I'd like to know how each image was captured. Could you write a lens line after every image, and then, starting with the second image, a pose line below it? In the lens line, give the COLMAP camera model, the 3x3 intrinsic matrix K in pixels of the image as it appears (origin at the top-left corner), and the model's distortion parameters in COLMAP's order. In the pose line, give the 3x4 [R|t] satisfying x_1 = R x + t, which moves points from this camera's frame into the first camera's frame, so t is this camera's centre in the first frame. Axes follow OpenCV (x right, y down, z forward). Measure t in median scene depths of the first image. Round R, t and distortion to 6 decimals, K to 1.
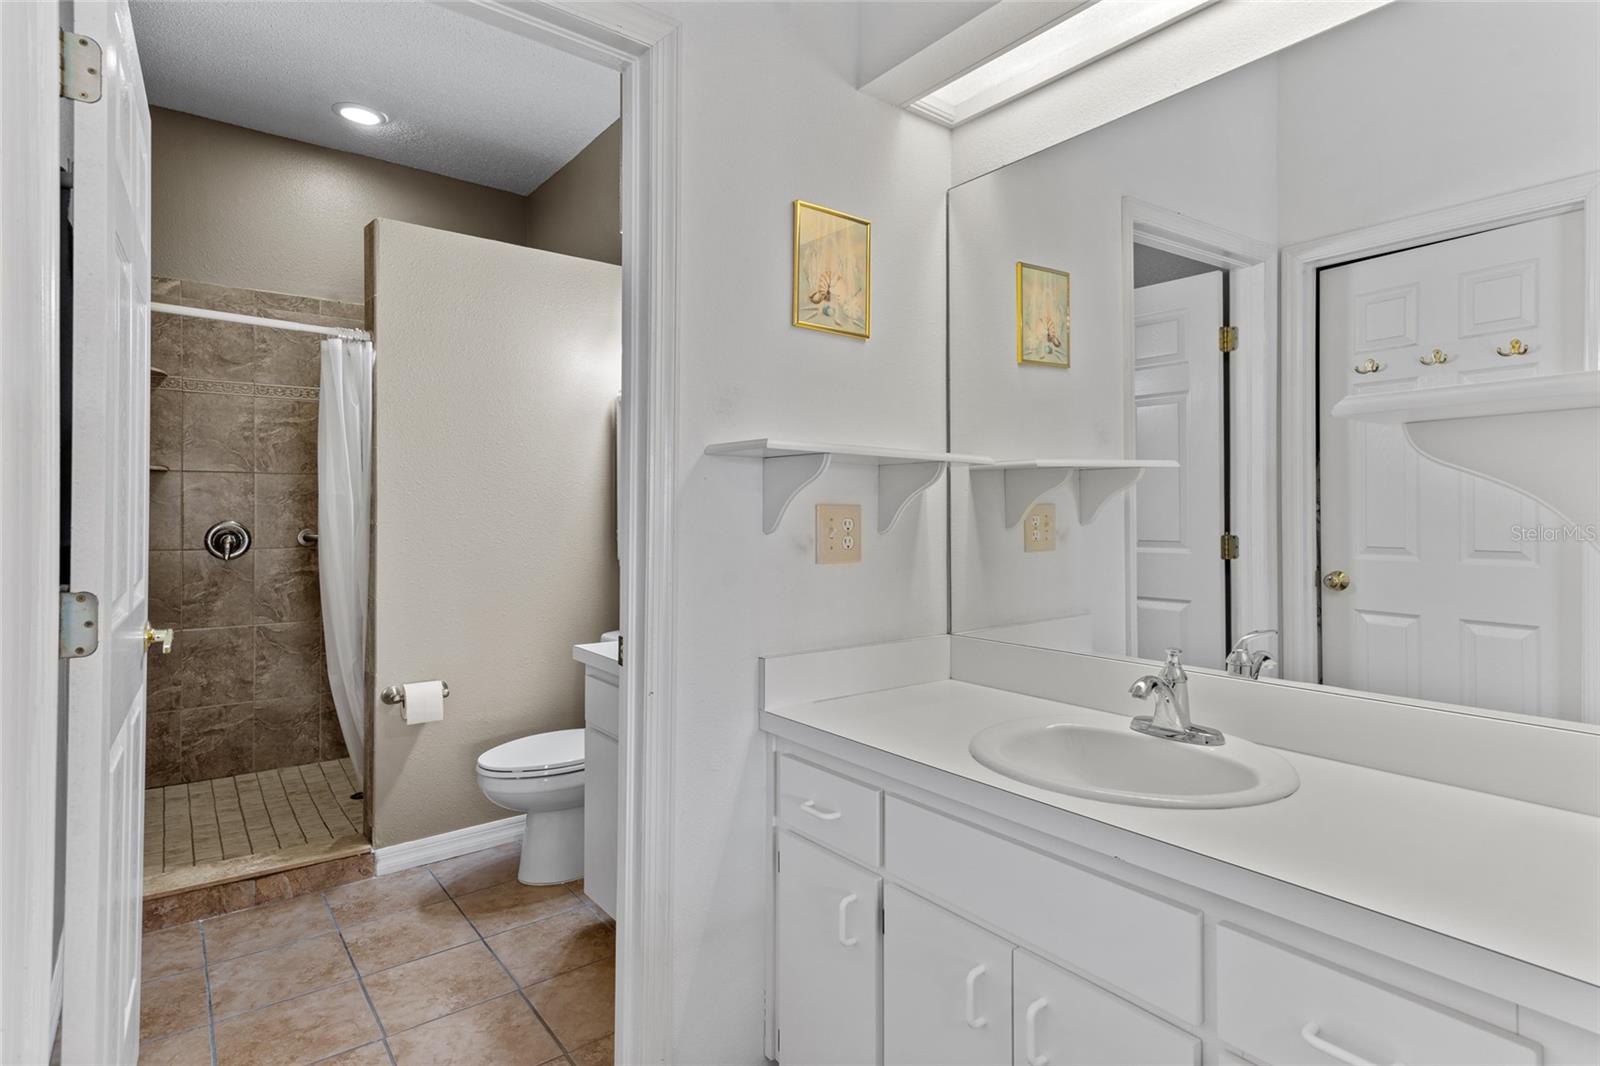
lens RADIAL K [[838.8, 0, 791.7], [0, 838.8, 528.1], [0, 0, 1]] dist [0.007089, 0.002343]
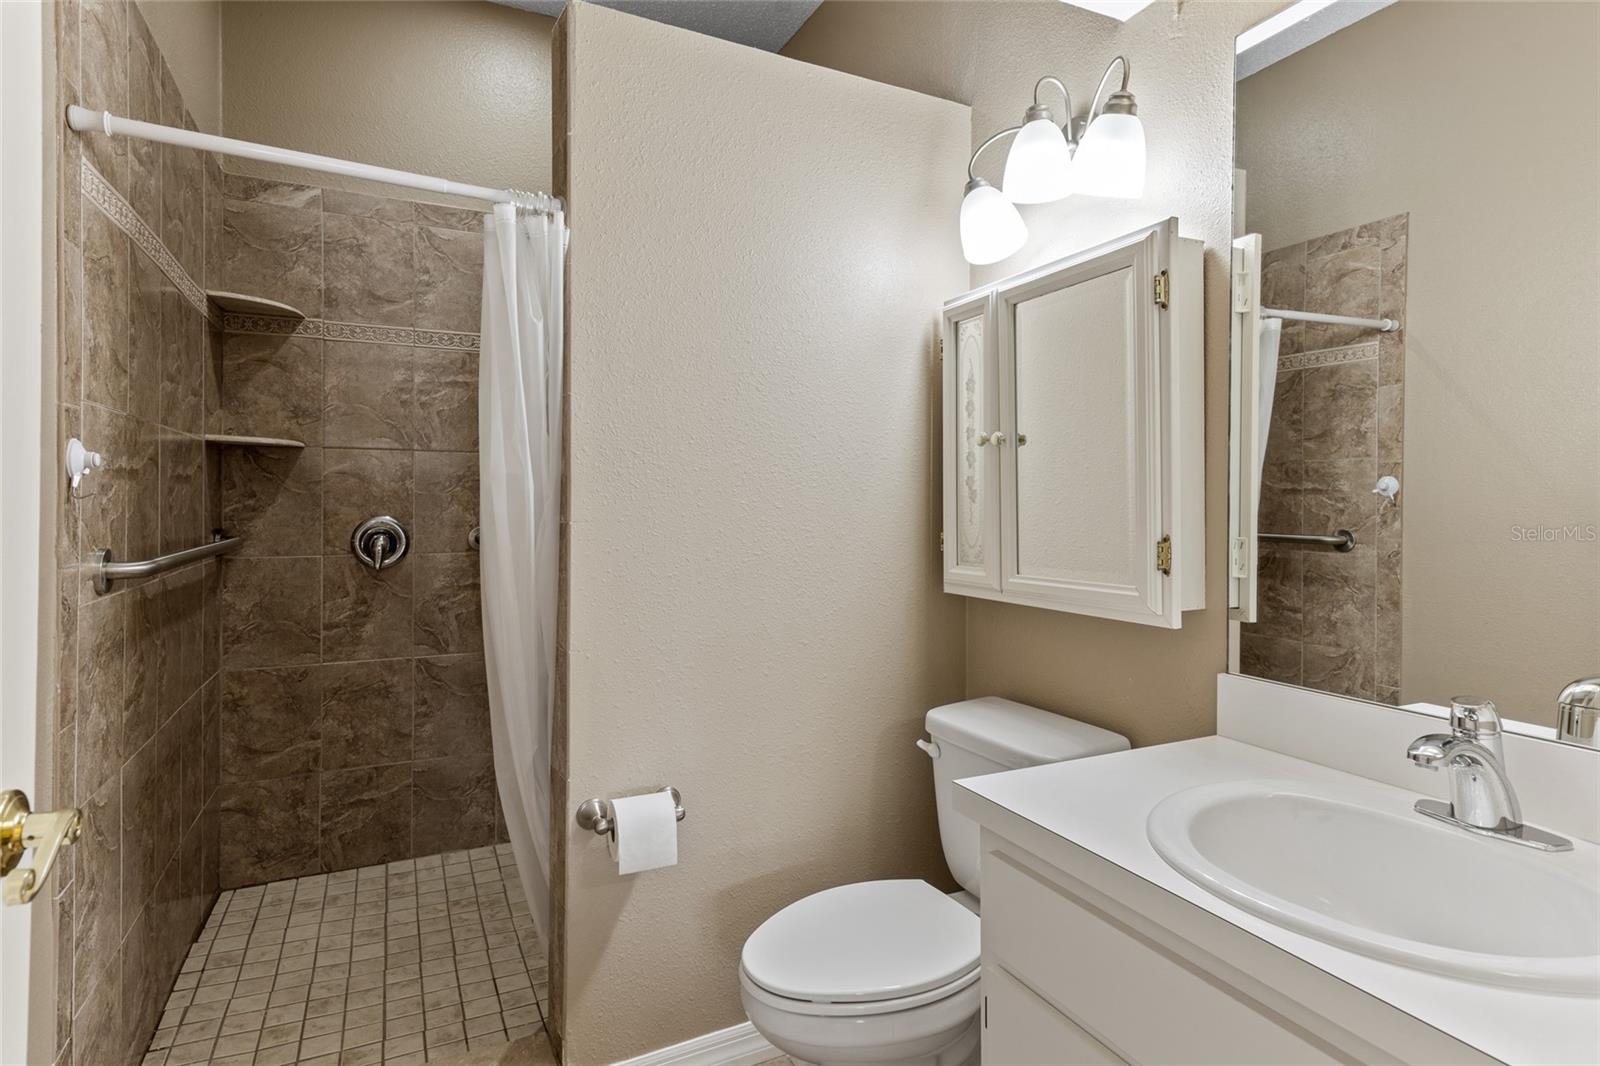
lens RADIAL K [[838.8, 0, 806.7], [0, 838.8, 520.1], [0, 0, 1]] dist [0.007089, 0.002343]
pose [[0.984028, 0.003552, -0.177981, -0.175468], [-0.003165, 0.999992, 0.002457, -0.007615], [0.177988, -0.001855, 0.984031, 0.349868]]
